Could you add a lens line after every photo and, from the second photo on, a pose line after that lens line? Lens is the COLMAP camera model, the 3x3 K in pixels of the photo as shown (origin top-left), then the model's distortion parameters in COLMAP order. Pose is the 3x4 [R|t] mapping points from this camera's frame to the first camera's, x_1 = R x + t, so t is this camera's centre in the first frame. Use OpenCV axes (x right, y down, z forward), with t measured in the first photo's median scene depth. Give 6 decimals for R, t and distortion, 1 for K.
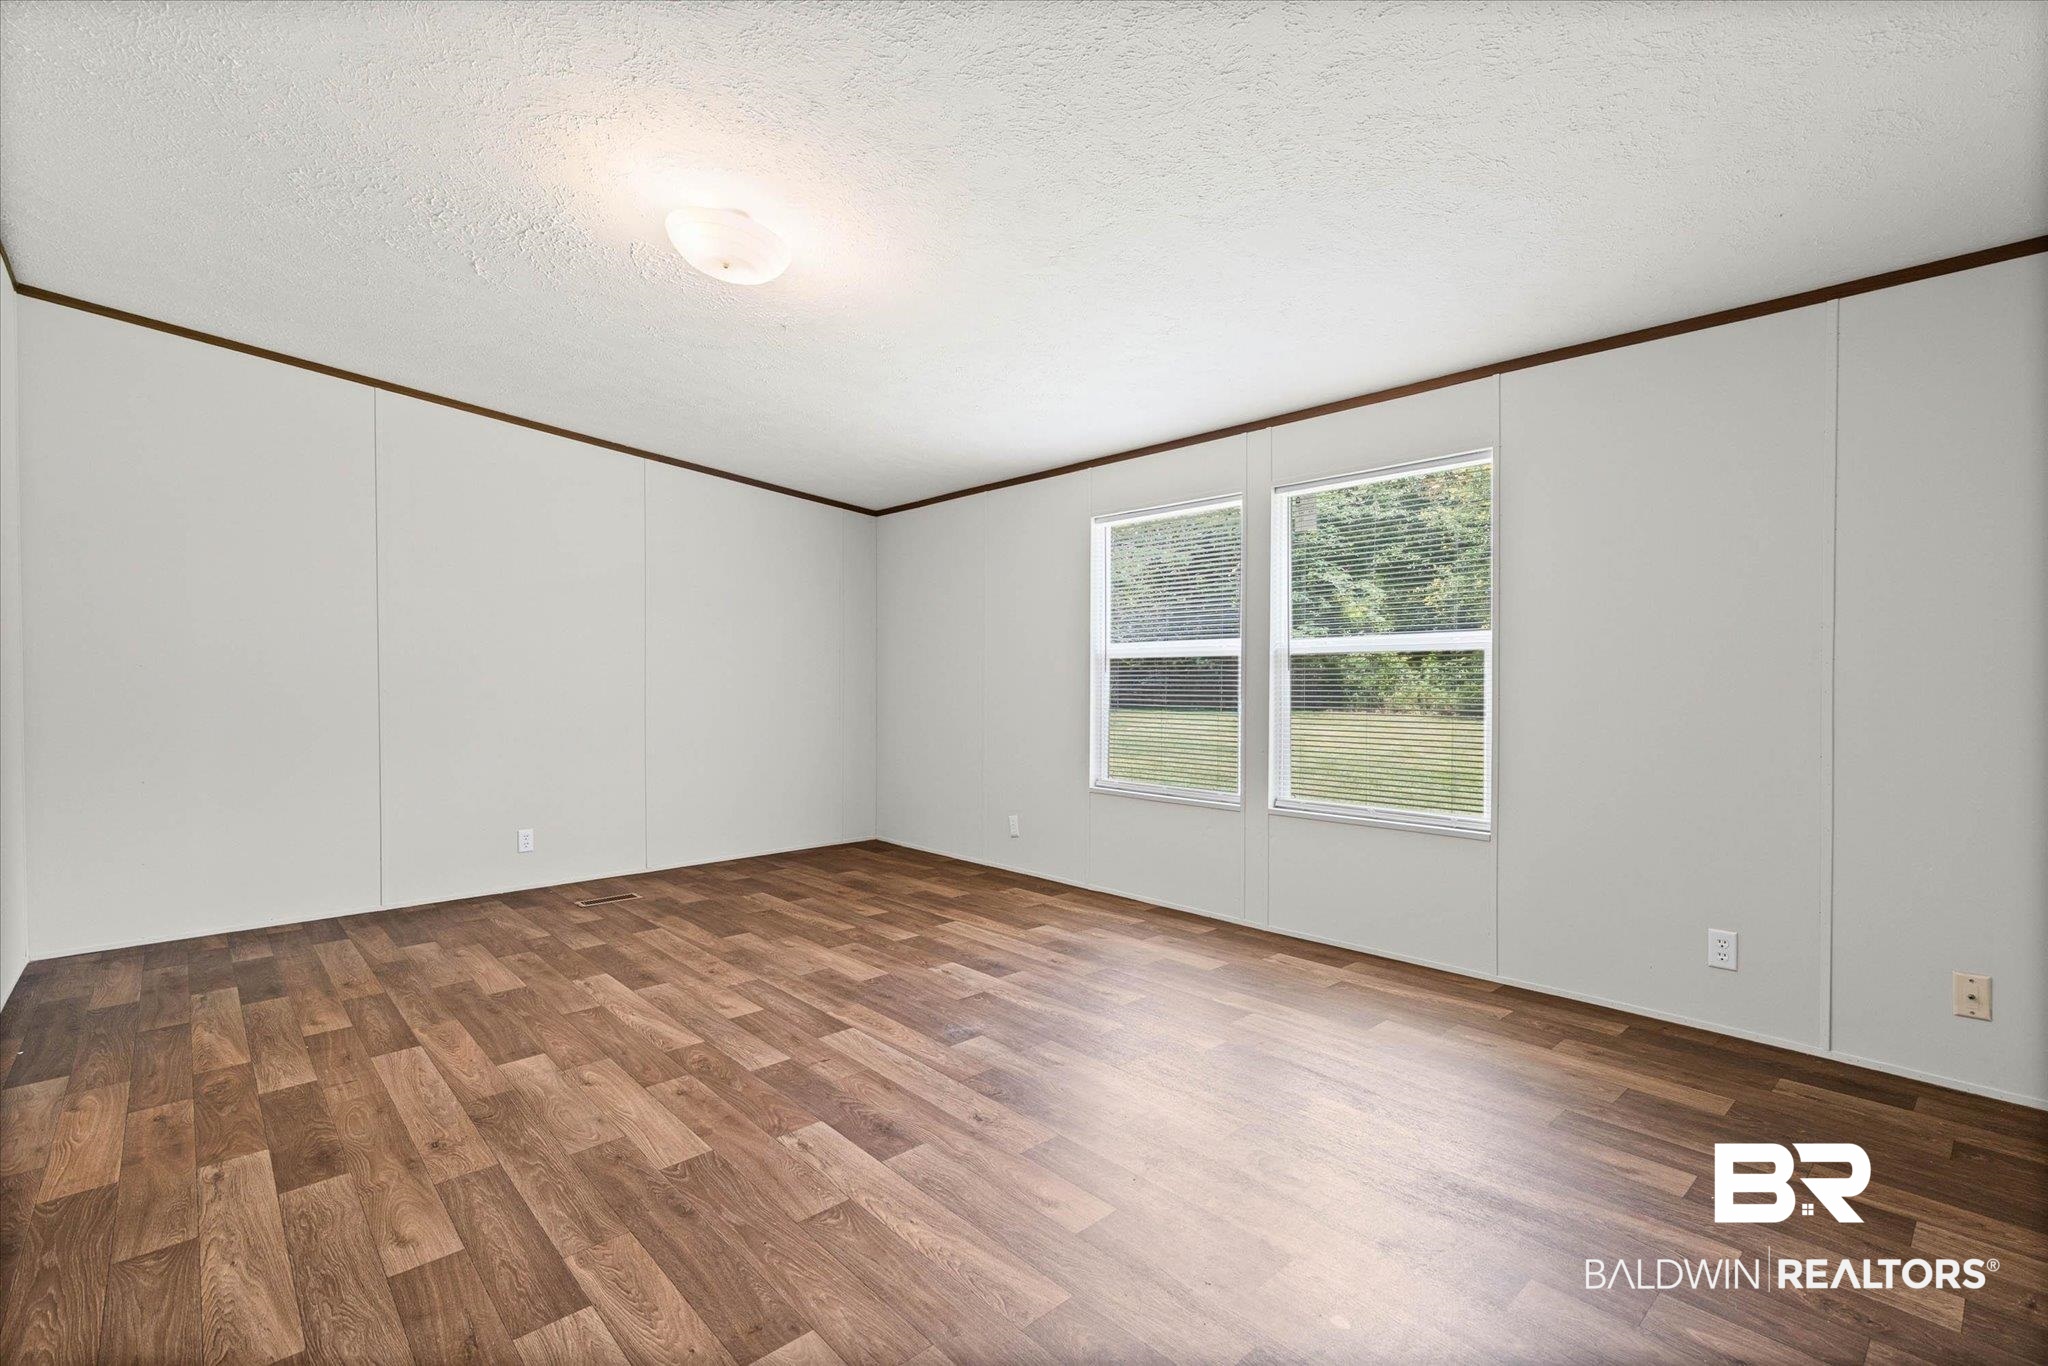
lens RADIAL K [[936.0, 0, 1022.2], [0, 936.0, 683.1], [0, 0, 1]] dist [-0.001003, 0.000276]
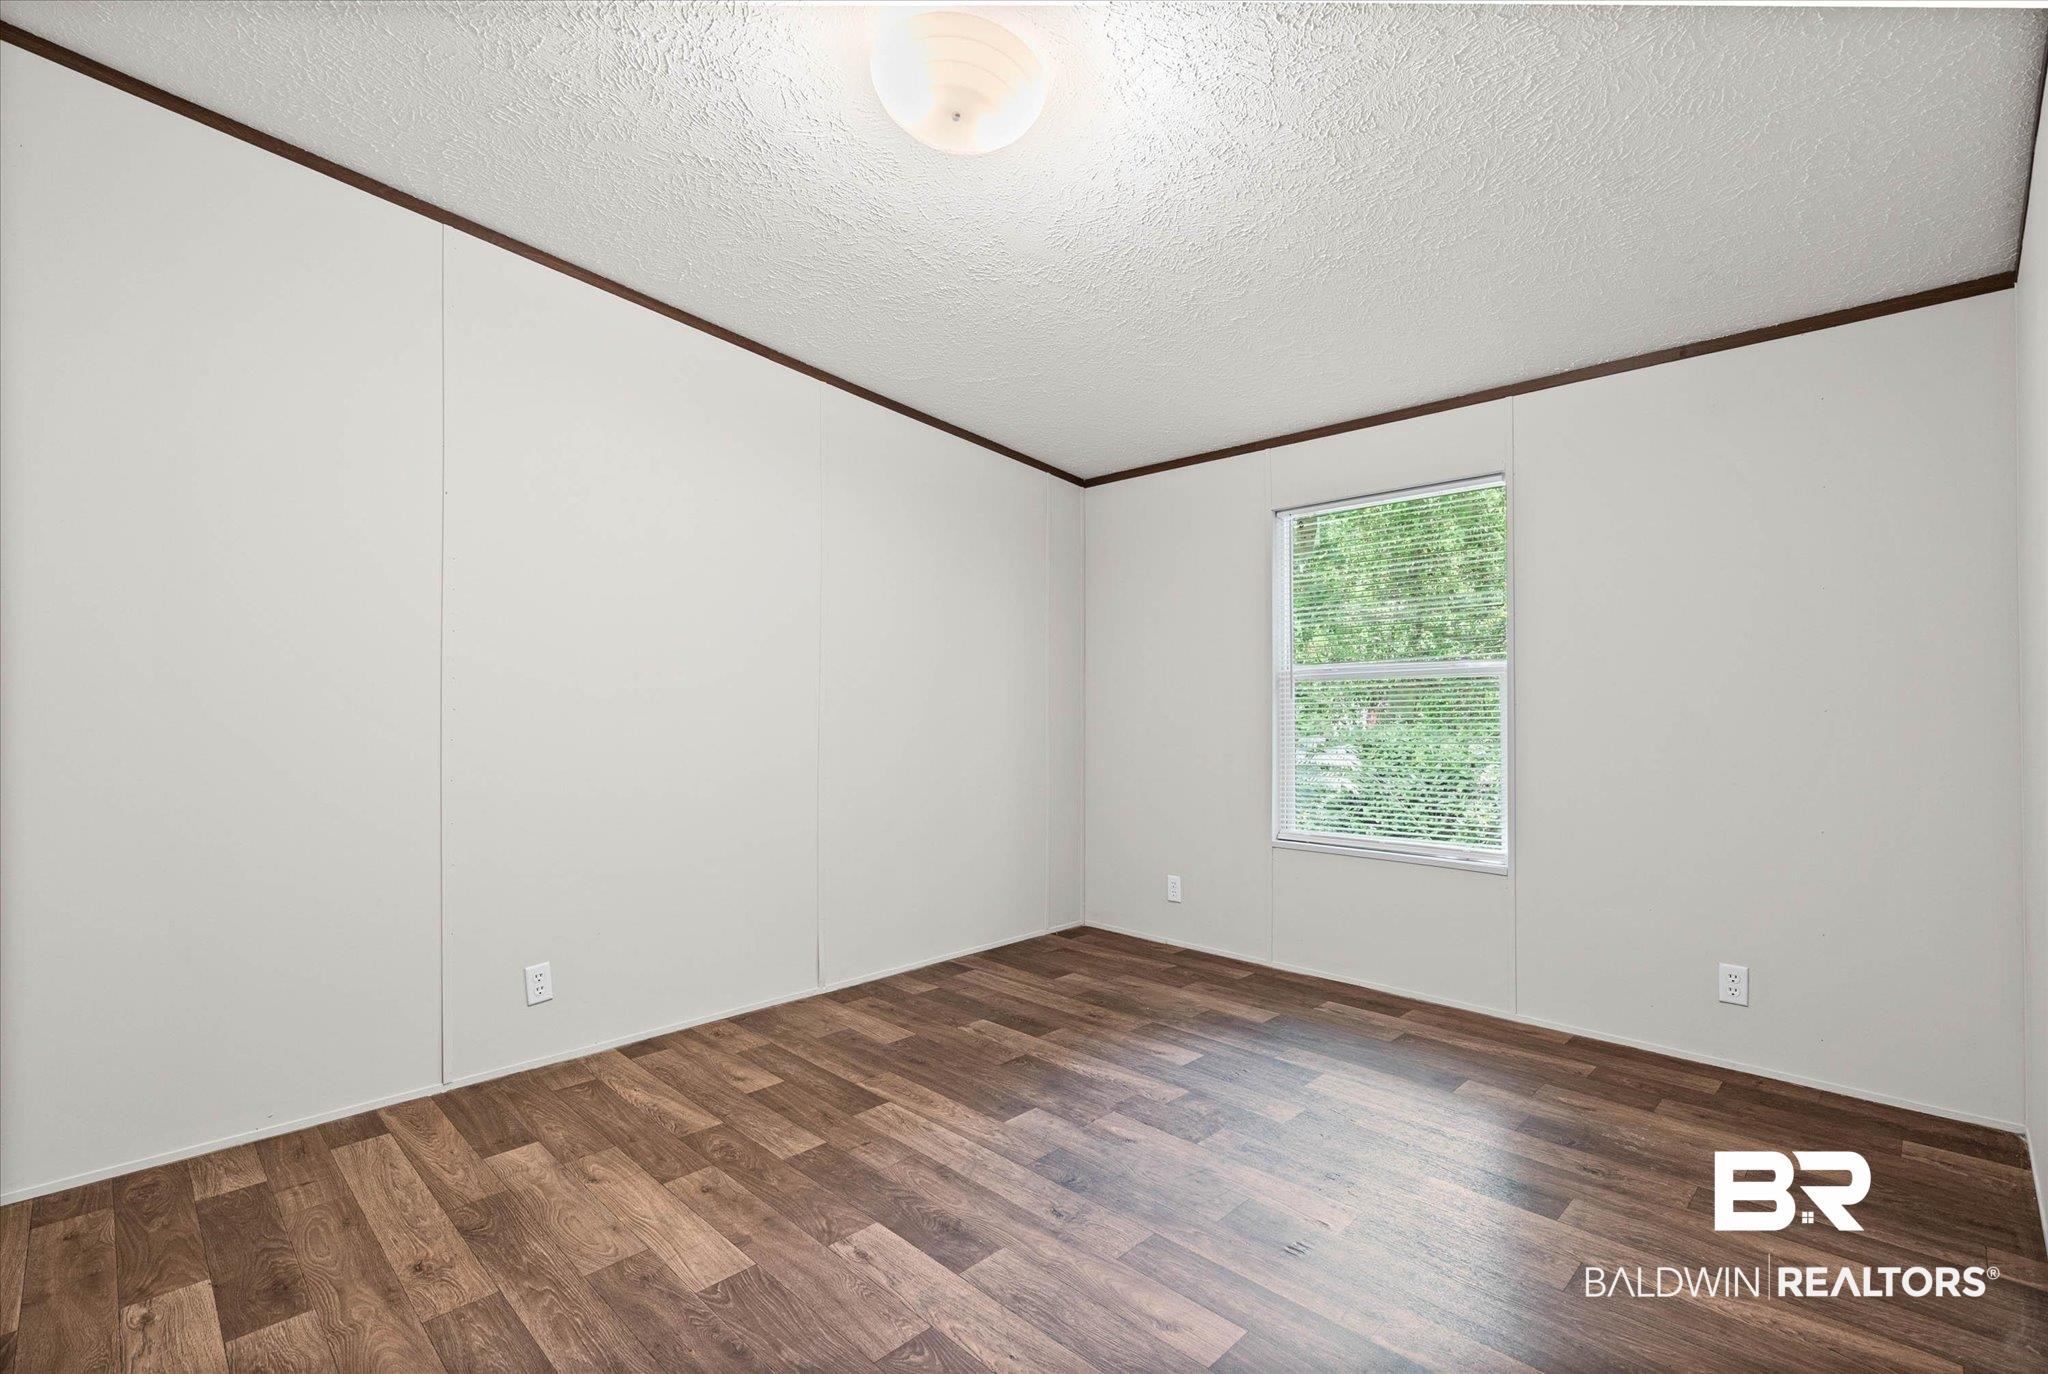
lens RADIAL K [[938.2, 0, 1023.1], [0, 938.2, 720.5], [0, 0, 1]] dist [-0.000618, 0.000363]
pose [[0.998848, 0.000259, 0.047989, -0.113418], [-0.000628, 0.999970, 0.007680, -0.000200], [-0.047985, -0.007701, 0.998818, 0.125621]]
